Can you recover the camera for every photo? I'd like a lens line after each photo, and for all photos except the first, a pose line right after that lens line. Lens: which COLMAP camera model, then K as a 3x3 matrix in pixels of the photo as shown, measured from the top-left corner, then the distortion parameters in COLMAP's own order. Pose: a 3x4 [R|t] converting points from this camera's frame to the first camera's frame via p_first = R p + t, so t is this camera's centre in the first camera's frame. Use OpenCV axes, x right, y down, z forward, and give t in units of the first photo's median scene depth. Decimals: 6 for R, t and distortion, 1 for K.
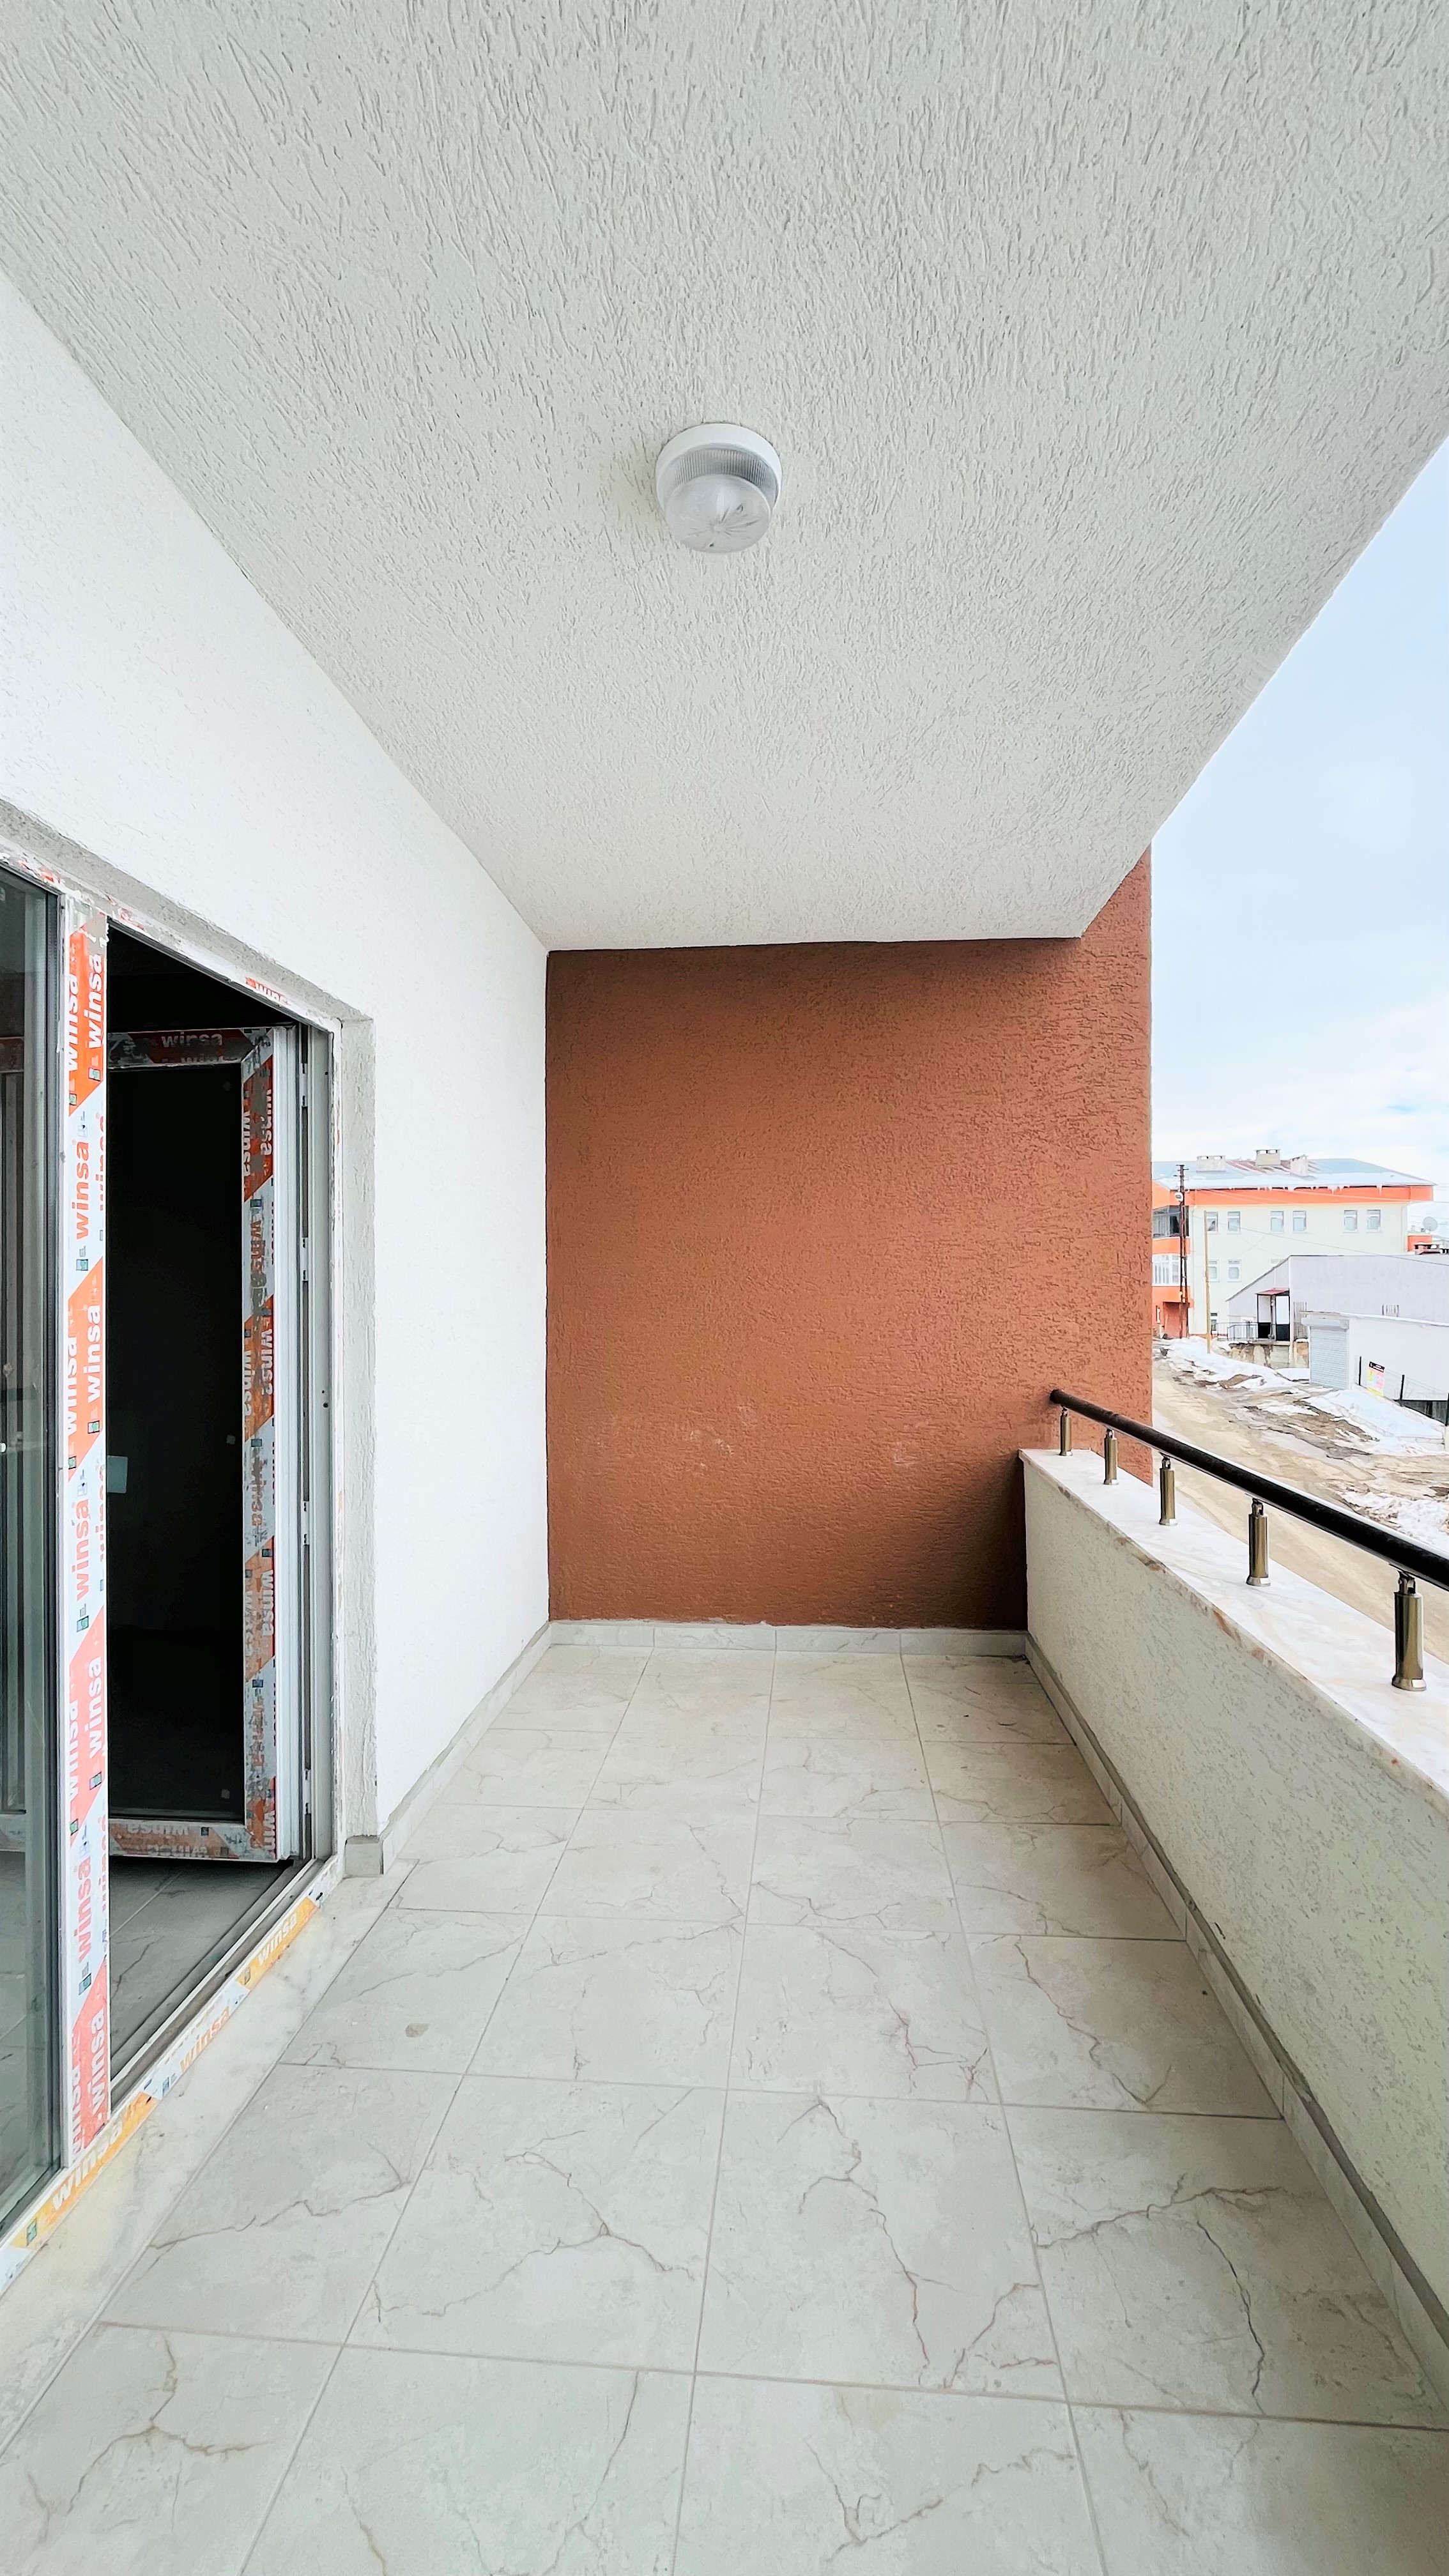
lens RADIAL K [[1040.8, 0, 724.5], [0, 1040.8, 1288.0], [0, 0, 1]] dist [-0.002013, -0.000383]
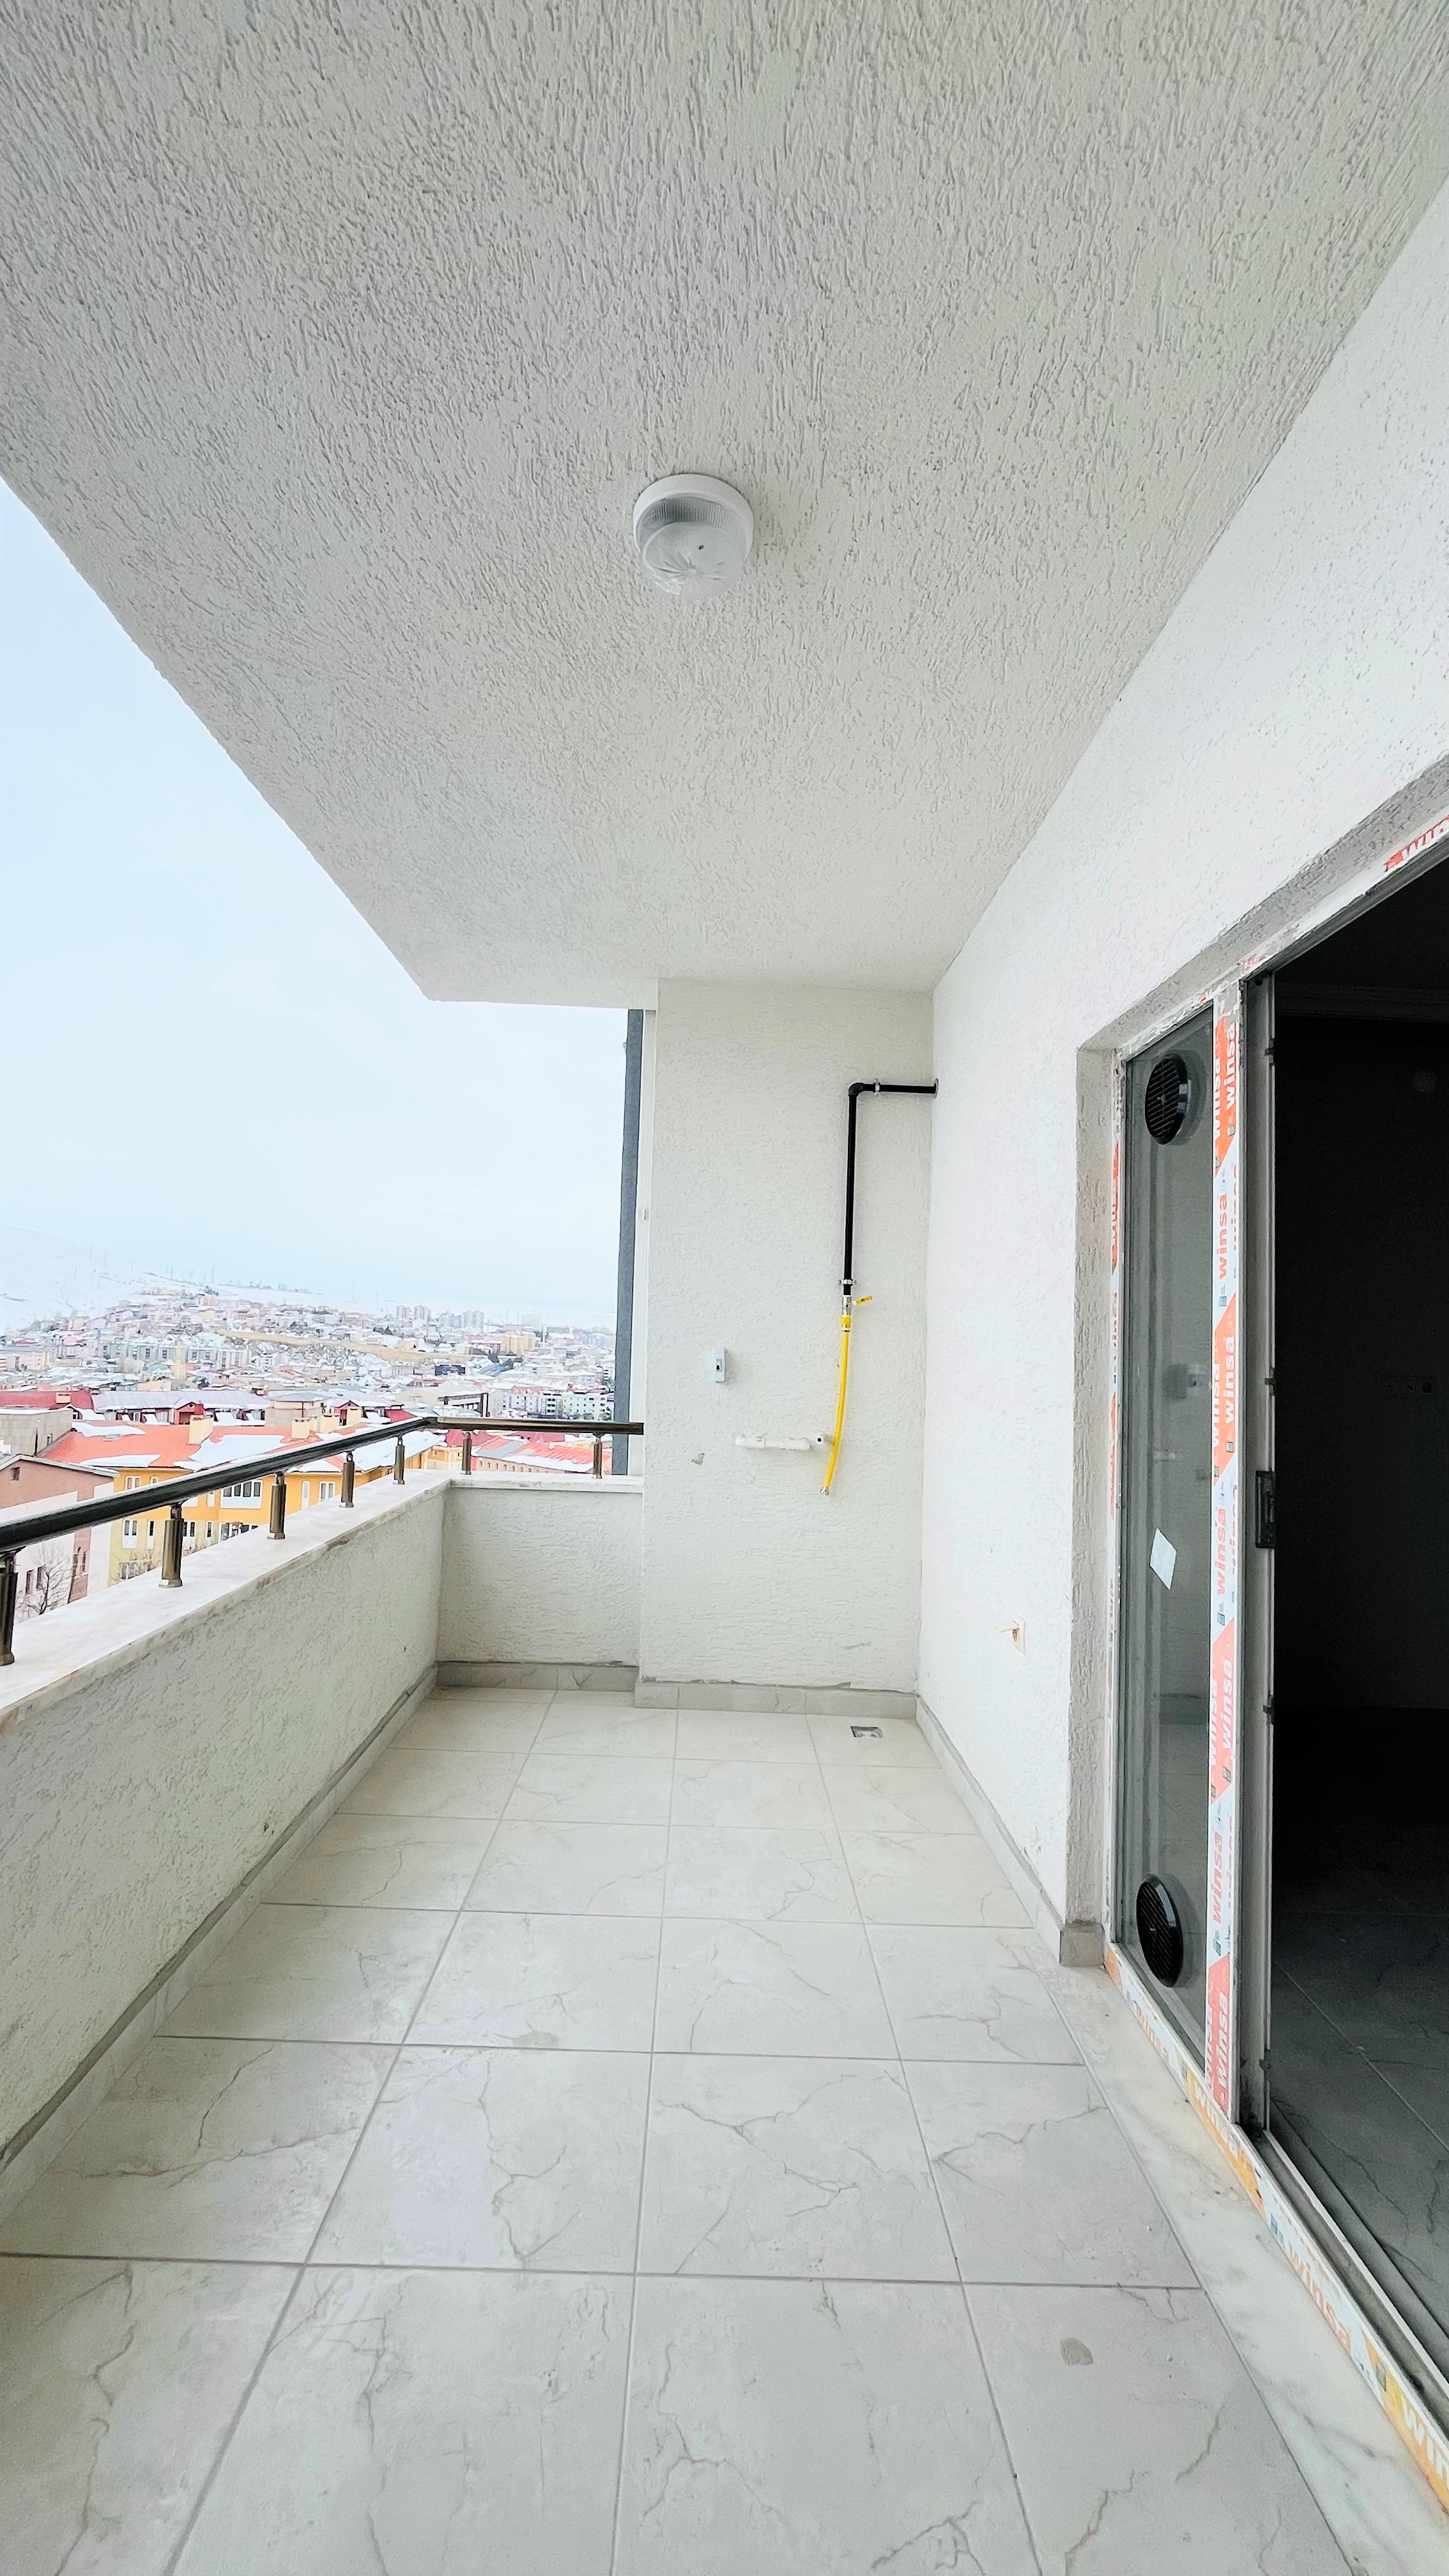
lens RADIAL K [[1032.7, 0, 724.5], [0, 1032.7, 1288.0], [0, 0, 1]] dist [0.000942, -0.000186]
pose [[-0.993966, -0.033823, -0.104340, 0.047419], [-0.027603, 0.997787, -0.060484, 0.046071], [0.106155, -0.057239, -0.992701, 2.050815]]
